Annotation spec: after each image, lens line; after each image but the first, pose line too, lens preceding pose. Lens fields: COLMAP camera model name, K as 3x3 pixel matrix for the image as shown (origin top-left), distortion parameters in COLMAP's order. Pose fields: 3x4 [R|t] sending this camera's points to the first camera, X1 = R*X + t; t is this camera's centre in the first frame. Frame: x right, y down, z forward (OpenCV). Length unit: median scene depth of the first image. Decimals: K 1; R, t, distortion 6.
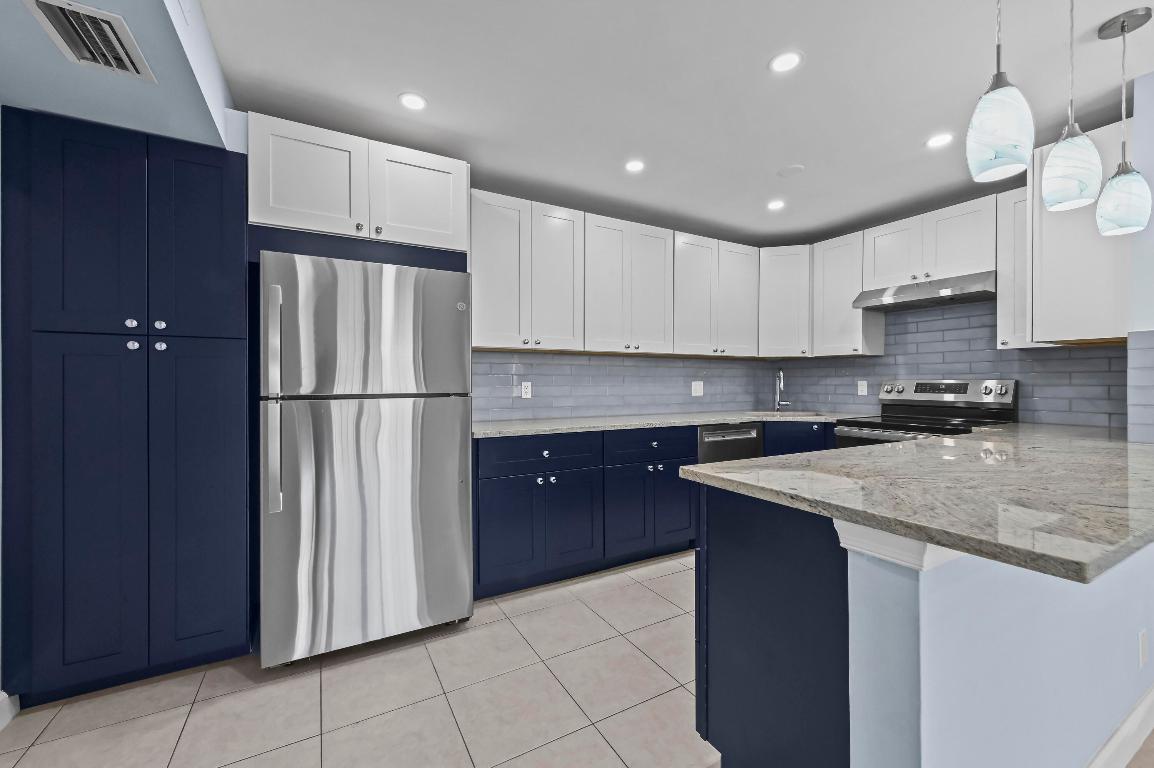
lens RADIAL K [[452.7, 0, 574.6], [0, 452.7, 382.7], [0, 0, 1]] dist [0.000242, 0.000111]
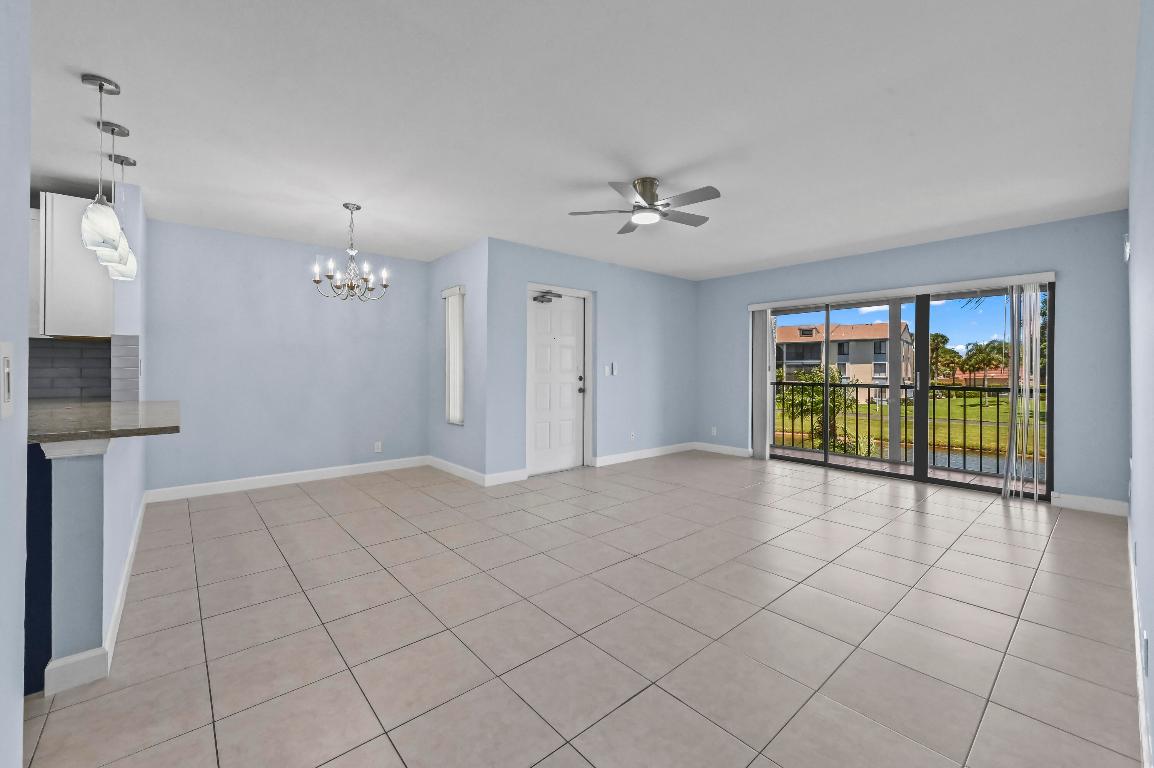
lens RADIAL K [[456.5, 0, 573.4], [0, 456.5, 369.2], [0, 0, 1]] dist [0.001387, 0.000134]
pose [[-0.204275, -0.002211, 0.978911, -0.491454], [0.000939, 0.999997, 0.002454, 0.008291], [-0.978913, 0.001421, -0.204273, -0.190635]]
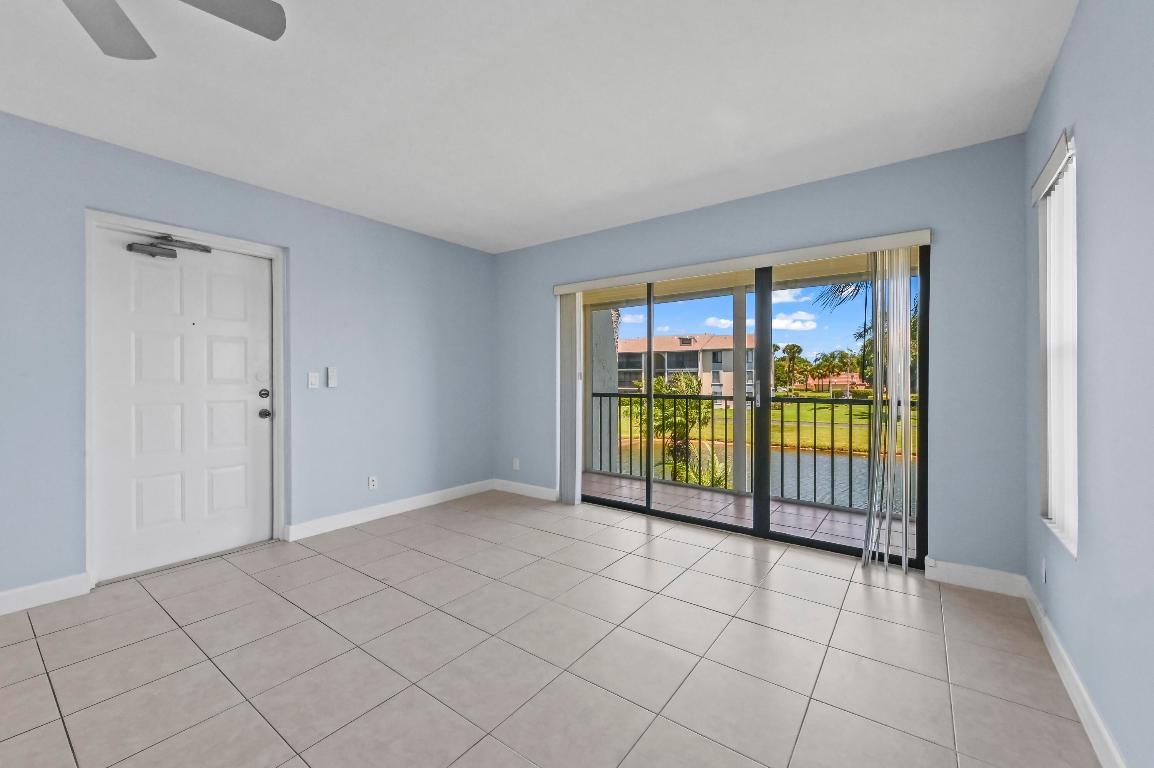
lens RADIAL K [[459.2, 0, 578.3], [0, 459.2, 378.6], [0, 0, 1]] dist [-0.000761, 0.000044]
pose [[-0.424449, -0.003403, 0.905445, 0.003939], [0.004040, 0.999976, 0.005653, 0.011028], [-0.905443, 0.006058, -0.424425, -0.830315]]
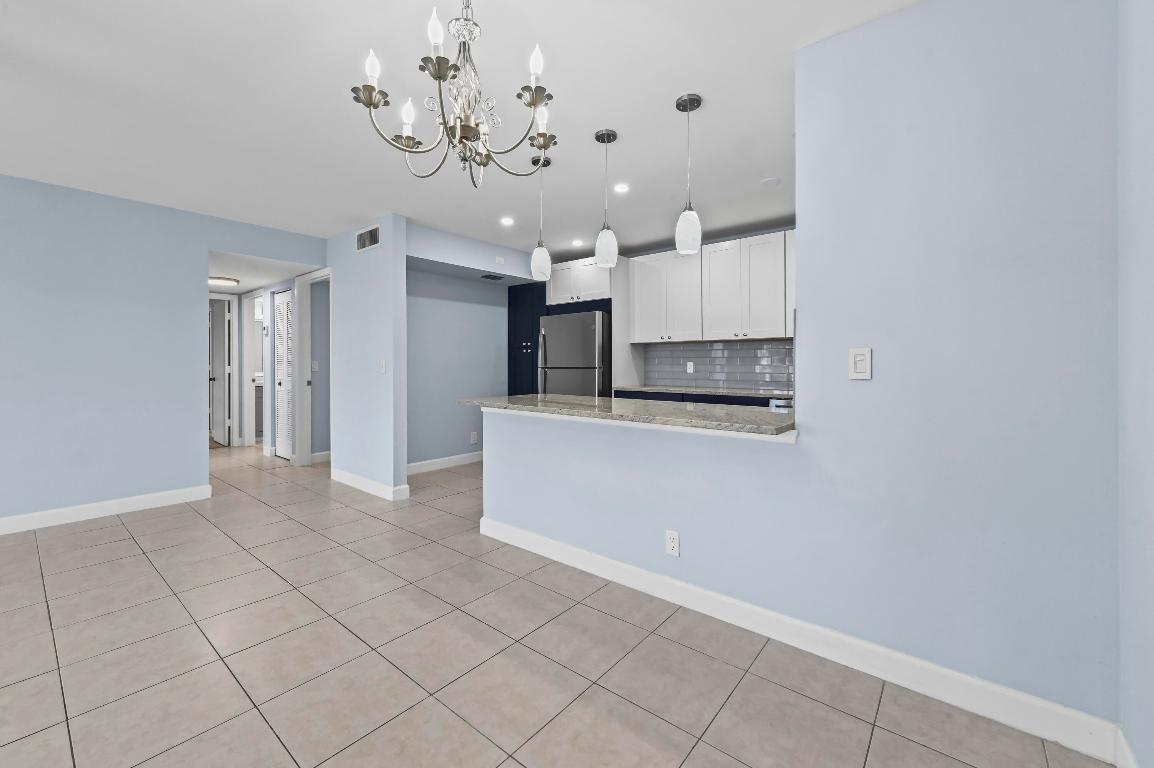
lens RADIAL K [[457.3, 0, 599.8], [0, 457.3, 366.3], [0, 0, 1]] dist [-0.033621, 0.000052]
pose [[0.408238, 0.006701, -0.912851, 1.301382], [-0.002158, 0.999977, 0.006375, 0.003726], [0.912873, -0.000633, 0.408243, 0.092430]]
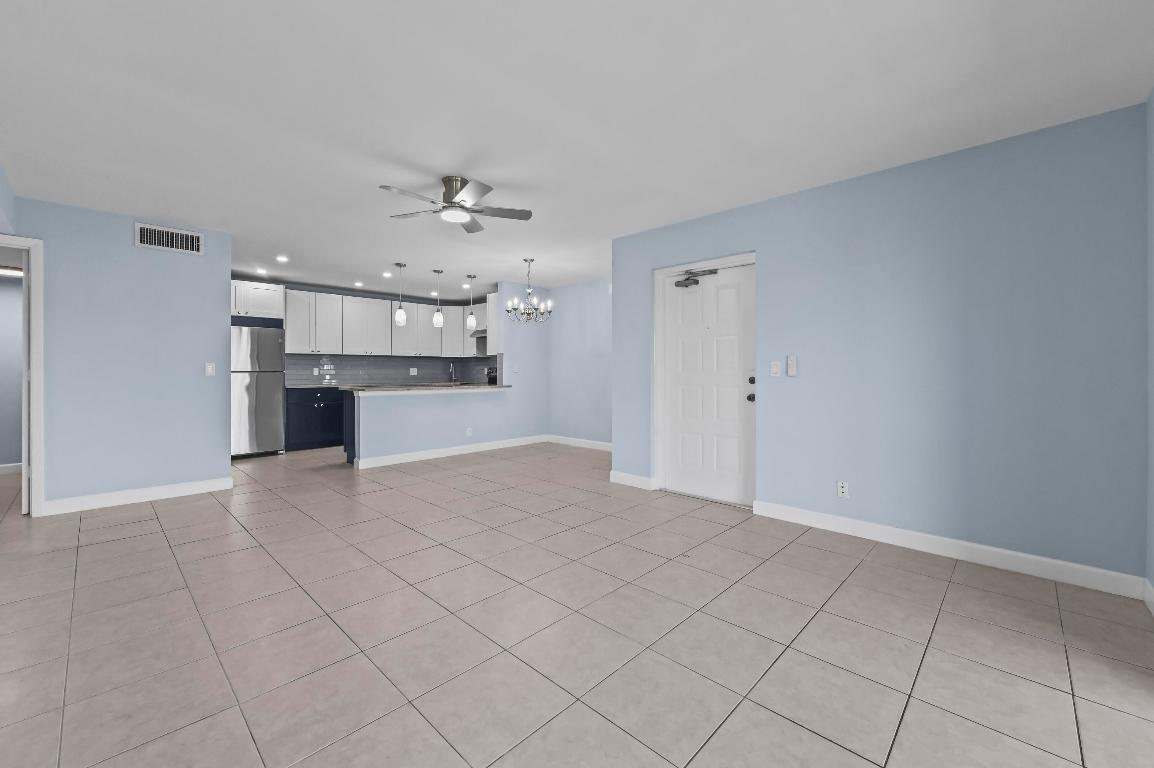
lens RADIAL K [[462.2, 0, 579.0], [0, 462.2, 370.8], [0, 0, 1]] dist [0.000722, 0.000098]
pose [[0.952863, -0.000566, 0.303401, 0.483715], [0.001981, 0.999989, -0.004354, 0.028511], [-0.303395, 0.004750, 0.952853, -1.724609]]
